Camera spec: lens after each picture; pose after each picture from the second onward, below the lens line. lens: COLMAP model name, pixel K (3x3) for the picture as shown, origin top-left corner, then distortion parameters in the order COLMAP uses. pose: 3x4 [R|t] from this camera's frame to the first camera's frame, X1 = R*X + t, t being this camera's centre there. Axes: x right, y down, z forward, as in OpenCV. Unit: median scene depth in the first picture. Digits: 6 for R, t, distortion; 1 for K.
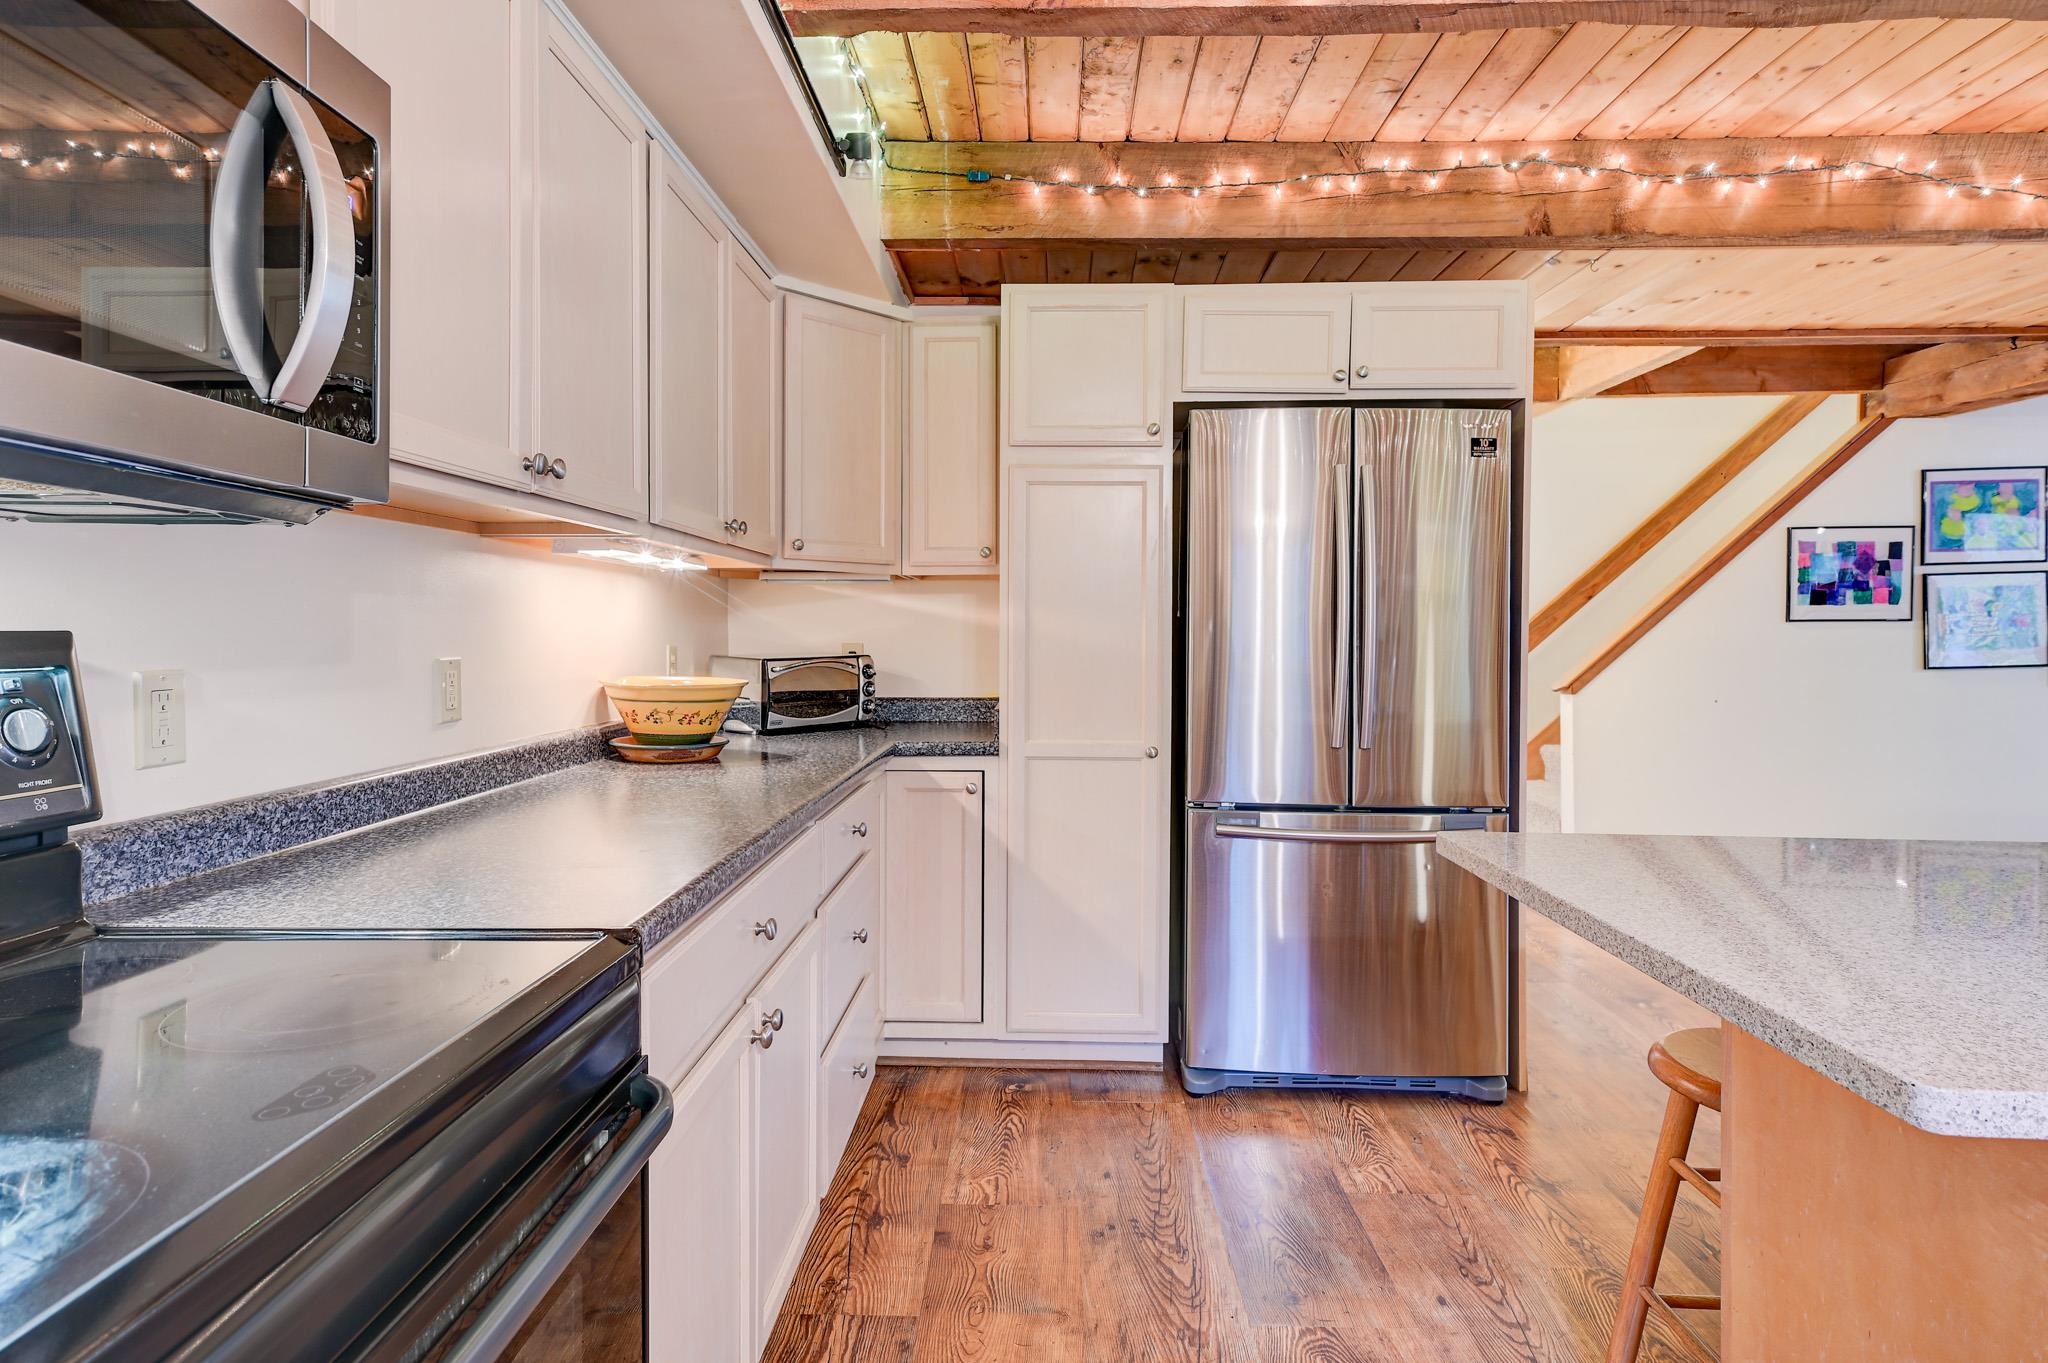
lens RADIAL K [[1083.5, 0, 1019.3], [0, 1083.5, 644.6], [0, 0, 1]] dist [0.014263, 0.001085]
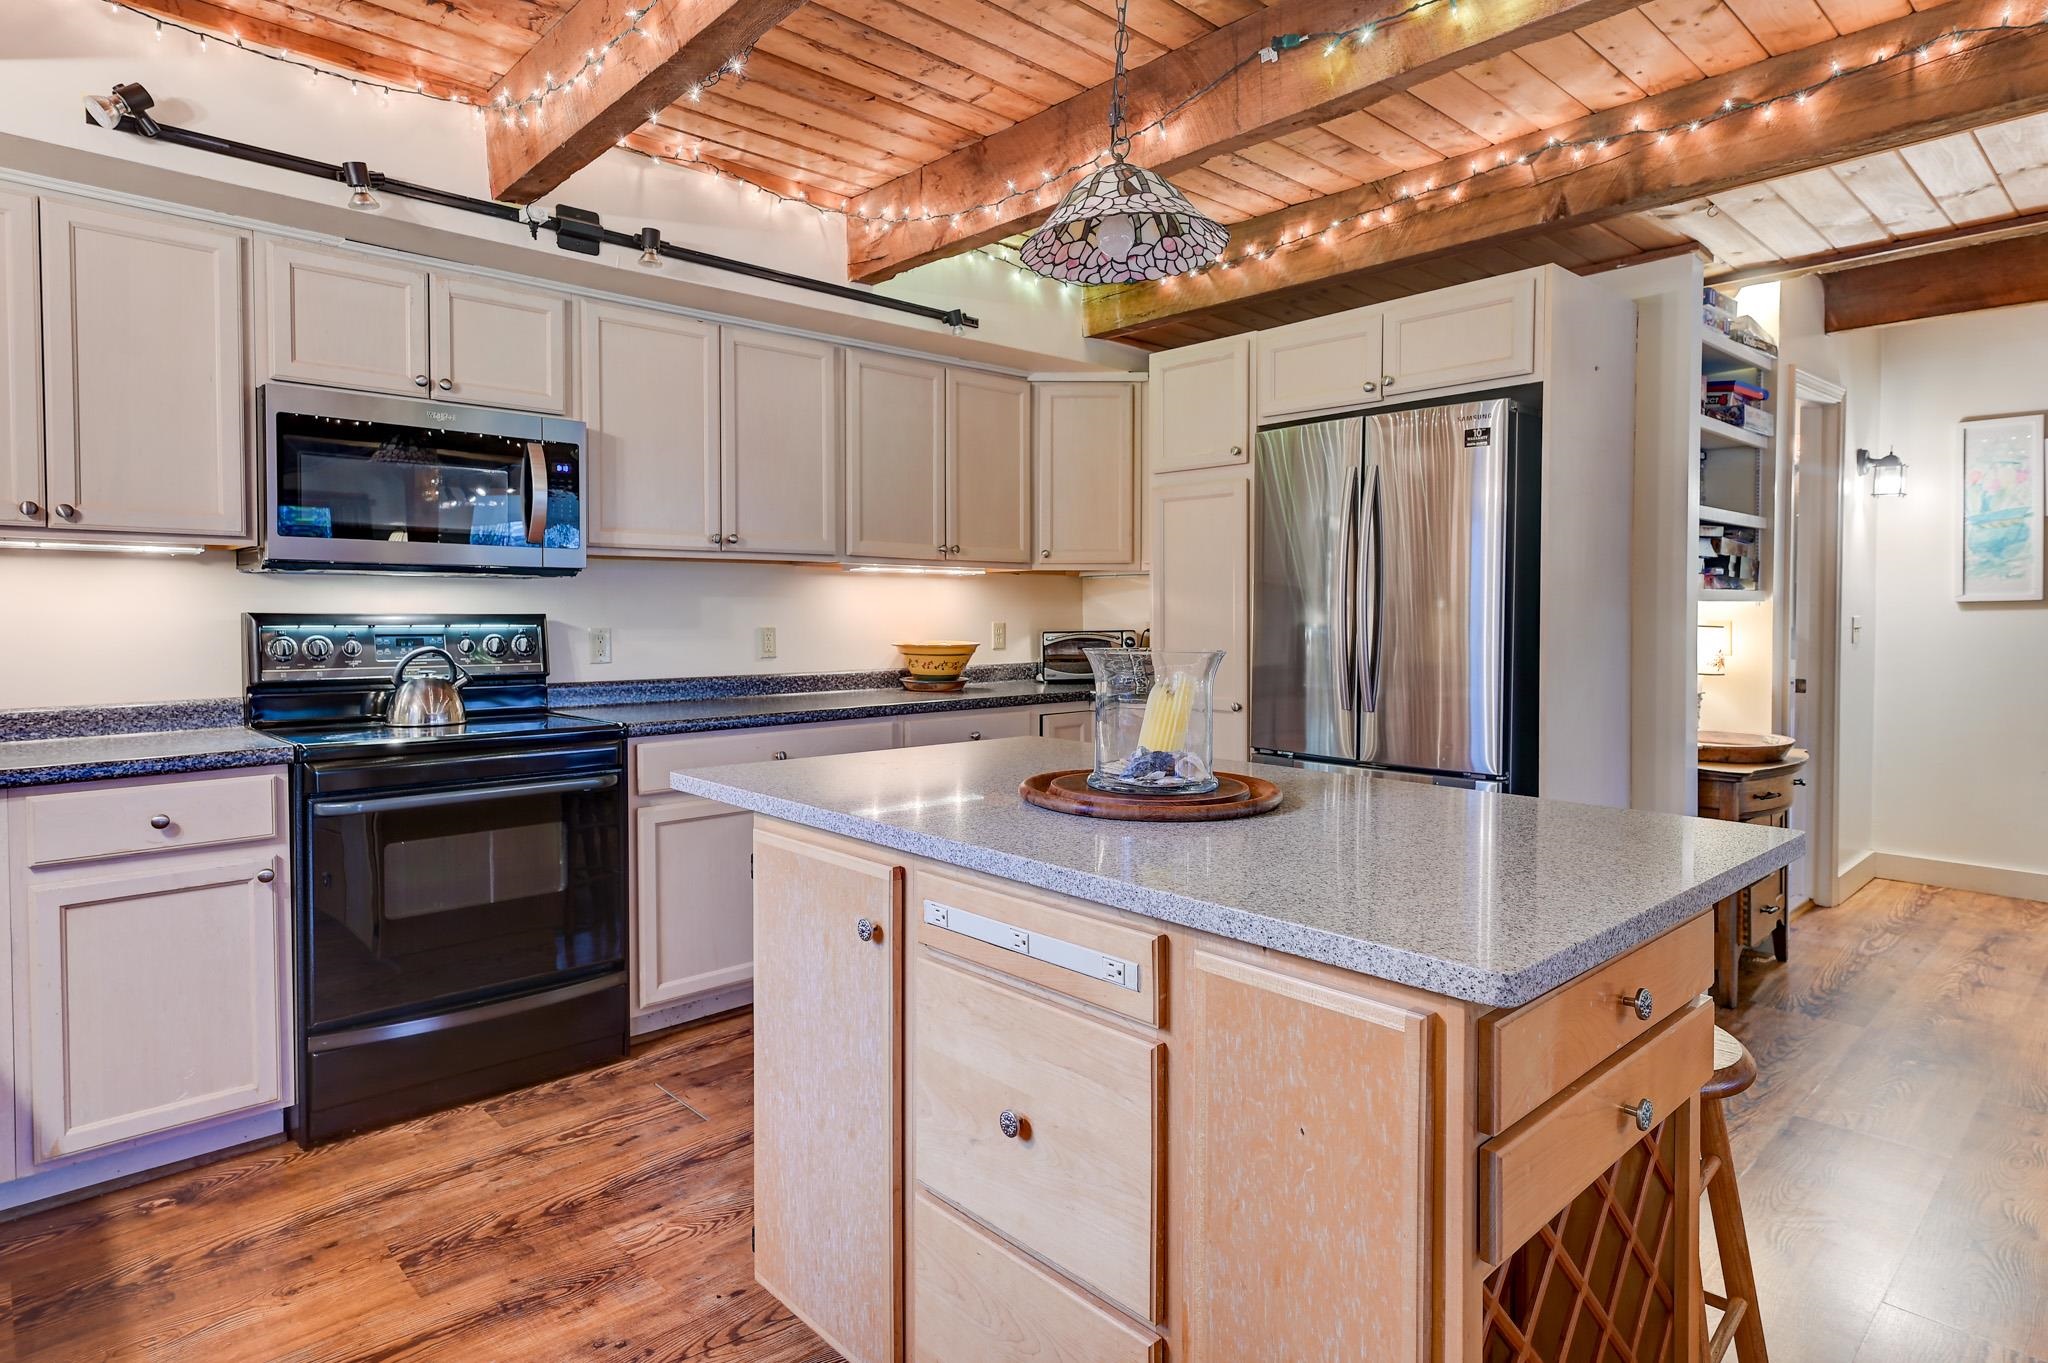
lens RADIAL K [[1125.7, 0, 1021.1], [0, 1125.7, 636.7], [0, 0, 1]] dist [0.012623, 0.000389]
pose [[0.700037, 0.009549, -0.714043, 0.884209], [-0.004440, 0.999949, 0.009020, 0.006774], [0.714093, -0.003144, 0.700044, -0.095922]]
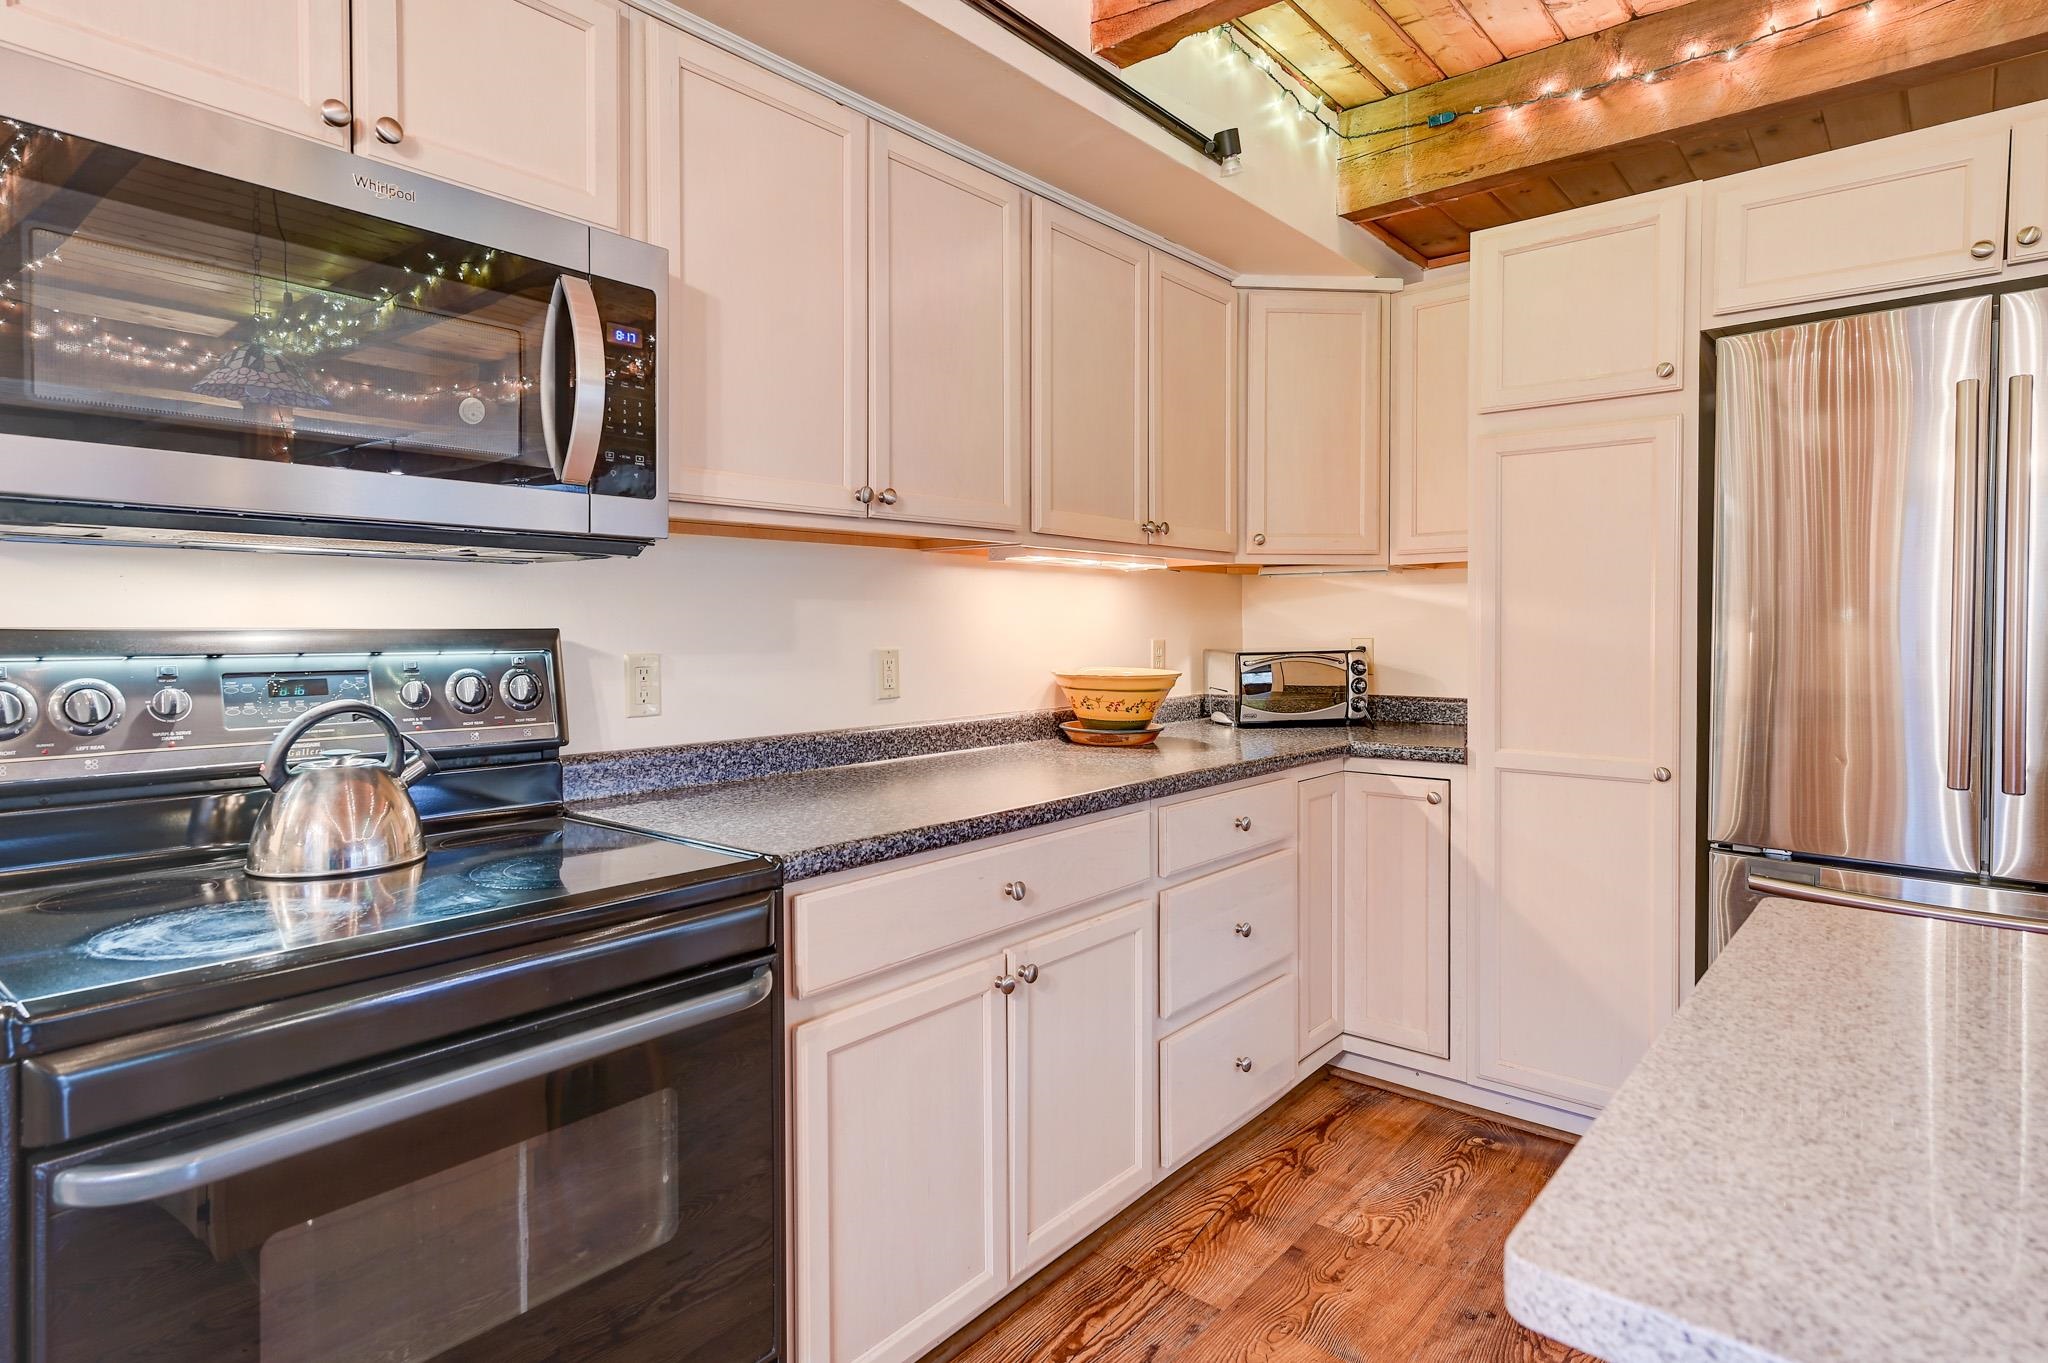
lens RADIAL K [[1098.3, 0, 993.7], [0, 1098.3, 643.8], [0, 0, 1]] dist [0.014044, 0.001026]
pose [[0.772663, 0.005086, -0.634797, 0.259200], [-0.002594, 0.999985, 0.004856, 0.000158], [0.634812, -0.002105, 0.772664, 0.056584]]
